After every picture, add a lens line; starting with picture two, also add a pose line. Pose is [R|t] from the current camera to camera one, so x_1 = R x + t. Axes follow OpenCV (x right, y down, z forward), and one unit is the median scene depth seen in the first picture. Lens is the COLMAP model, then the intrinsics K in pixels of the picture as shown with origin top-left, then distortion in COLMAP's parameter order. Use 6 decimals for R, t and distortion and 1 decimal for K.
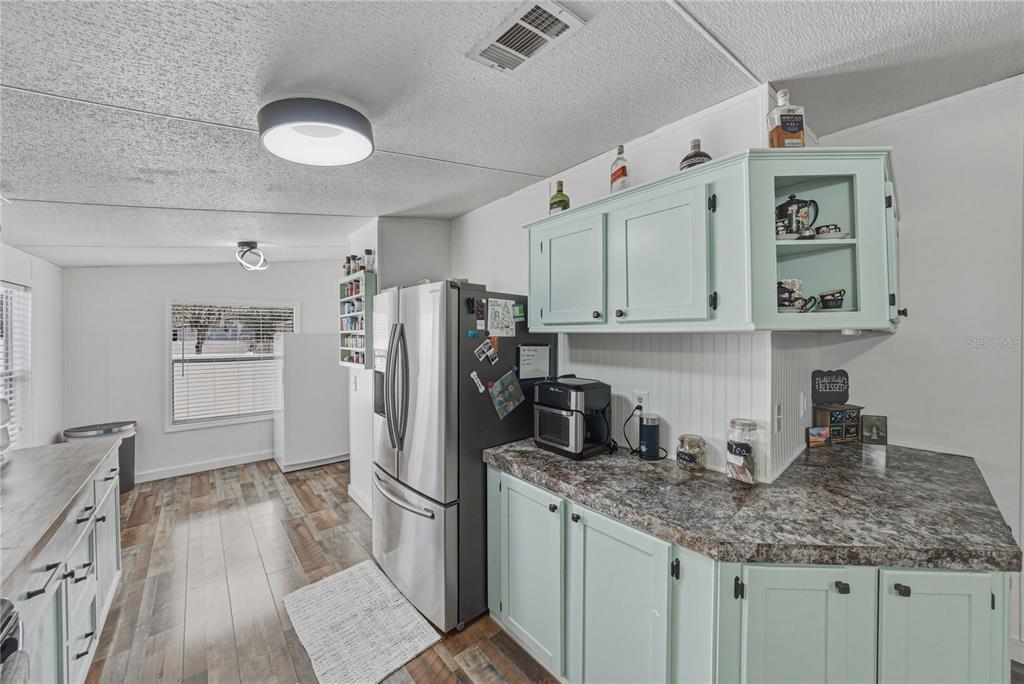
lens RADIAL K [[376.8, 0, 516.7], [0, 376.8, 335.2], [0, 0, 1]] dist [-0.020591, 0.008385]
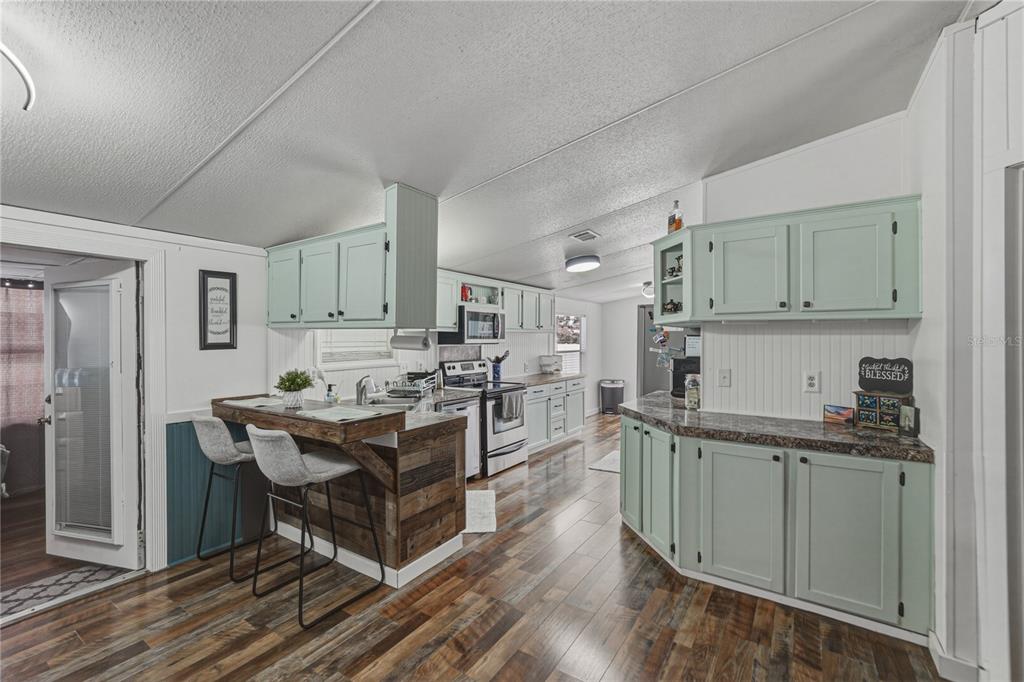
lens RADIAL K [[436.9, 0, 528.7], [0, 436.9, 341.3], [0, 0, 1]] dist [-0.000613, -0.000074]
pose [[0.301213, 0.001833, -0.953555, 1.838024], [-0.000341, 0.999998, 0.001814, 0.051855], [0.953557, -0.000221, 0.301213, -0.308205]]
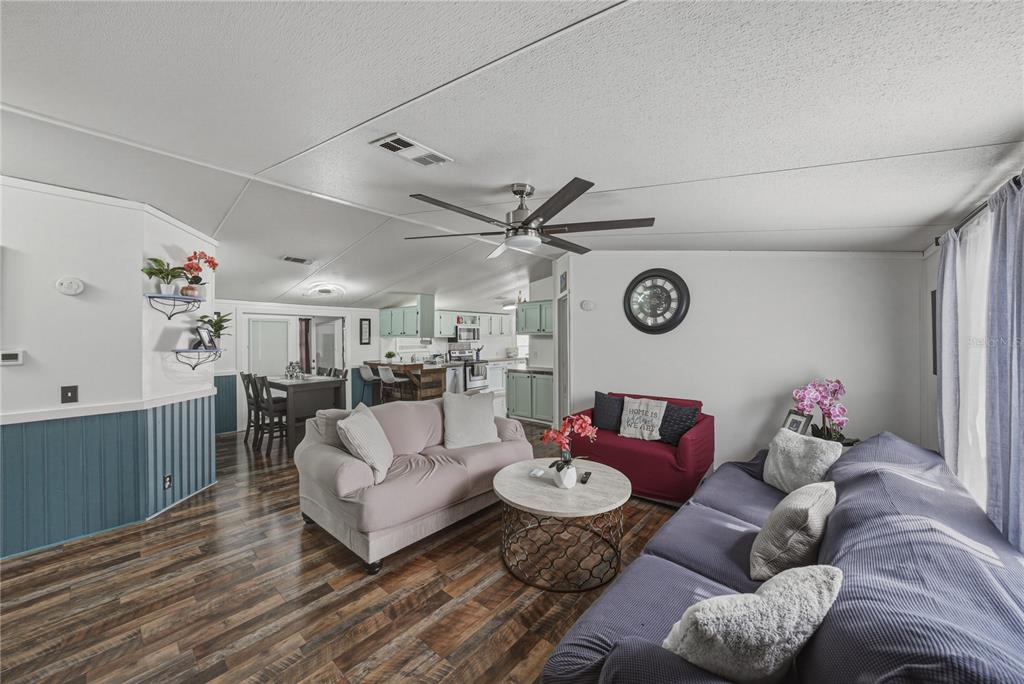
lens RADIAL K [[358.5, 0, 527.0], [0, 358.5, 339.5], [0, 0, 1]] dist [-0.000262, -0.000113]
pose [[0.203821, 0.003390, -0.979002, 3.995660], [0.002687, 0.999988, 0.004023, 0.019300], [0.979005, -0.003451, 0.203809, -0.000697]]
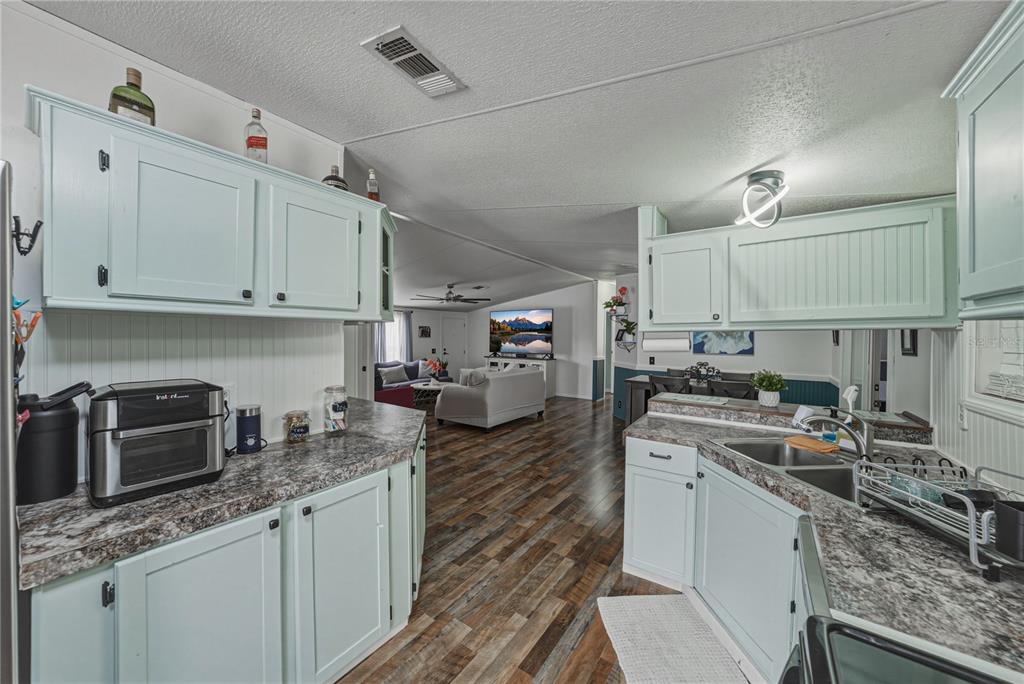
lens RADIAL K [[376.8, 0, 516.7], [0, 376.8, 335.2], [0, 0, 1]] dist [-0.020591, 0.008385]
pose [[-0.268471, 0.001748, 0.963286, -0.666254], [-0.006883, 0.999969, -0.003733, 0.032506], [-0.963263, -0.007633, -0.268450, 0.556712]]
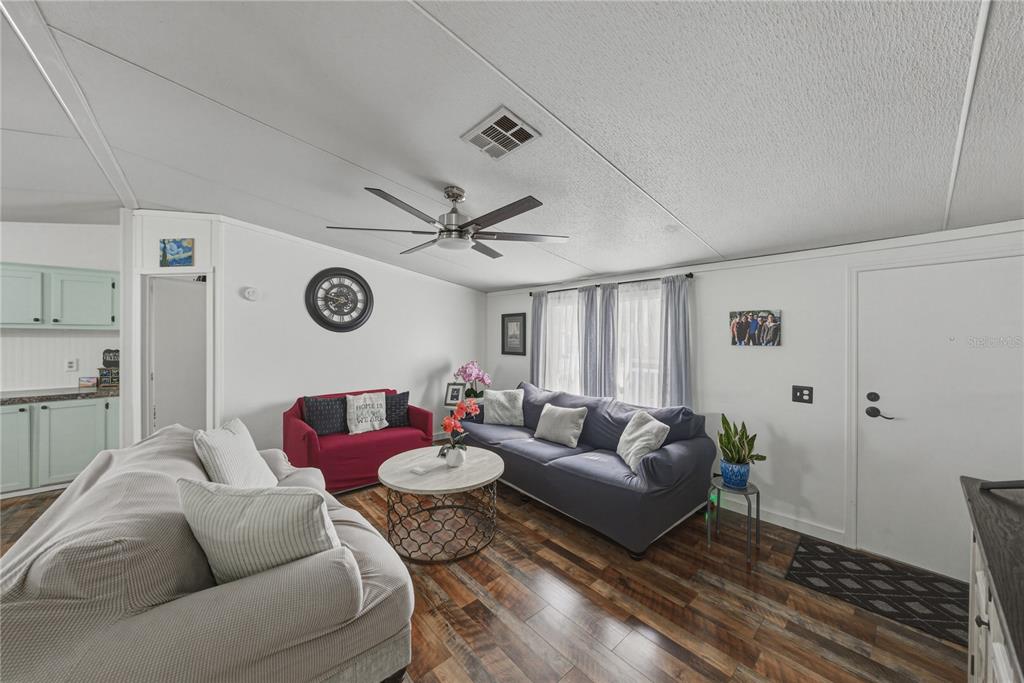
lens RADIAL K [[349.9, 0, 512.9], [0, 349.9, 336.1], [0, 0, 1]] dist [-0.010639, 0.000054]
pose [[0.999915, 0.003797, 0.012485, 3.116078], [-0.003789, 0.999993, -0.000628, 0.019775], [-0.012487, 0.000581, 0.999922, -0.905293]]
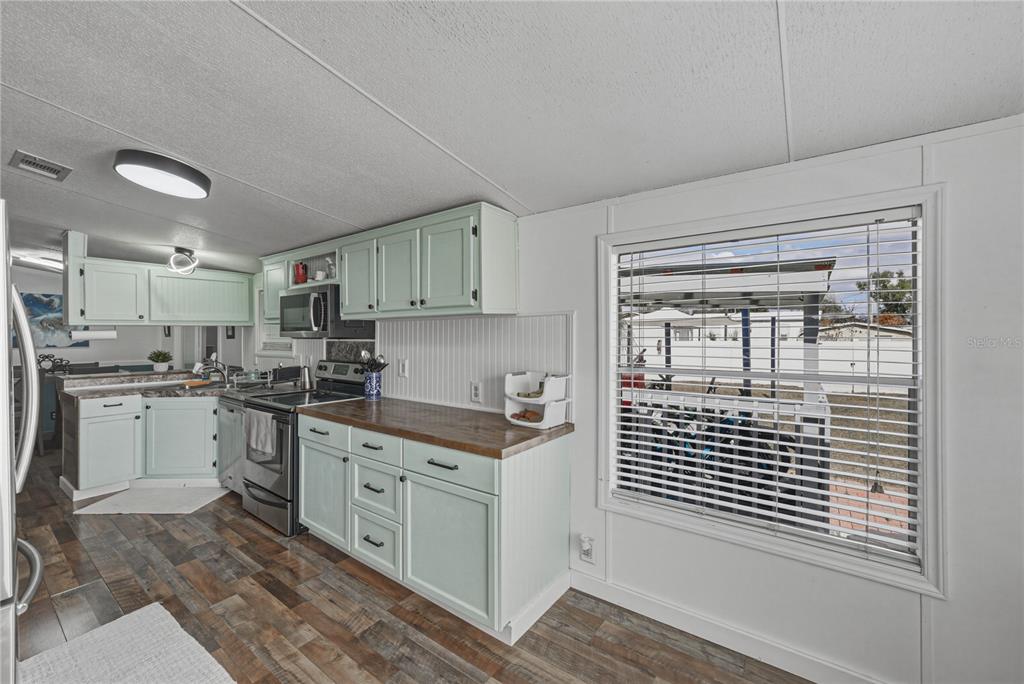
lens RADIAL K [[402.0, 0, 509.4], [0, 402.0, 336.4], [0, 0, 1]] dist [-0.000429, -0.000135]
pose [[-0.973742, 0.000922, -0.227653, -1.048357], [-0.000076, 0.999990, 0.004377, 0.054412], [0.227655, 0.004280, -0.973732, 1.987932]]
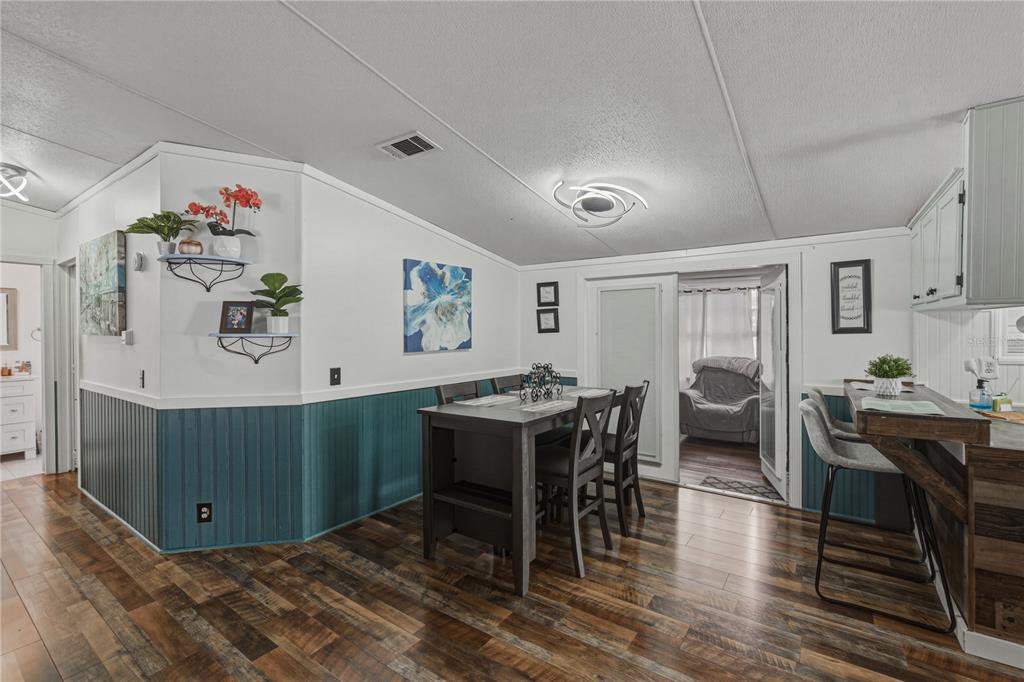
lens RADIAL K [[434.4, 0, 512.0], [0, 434.4, 341.0], [0, 0, 1]] dist [-0.000772, 0.000037]
pose [[-0.967111, 0.012354, -0.254054, 1.702831], [0.007687, 0.999783, 0.019356, 0.068847], [0.254238, 0.016766, -0.966996, 0.343244]]
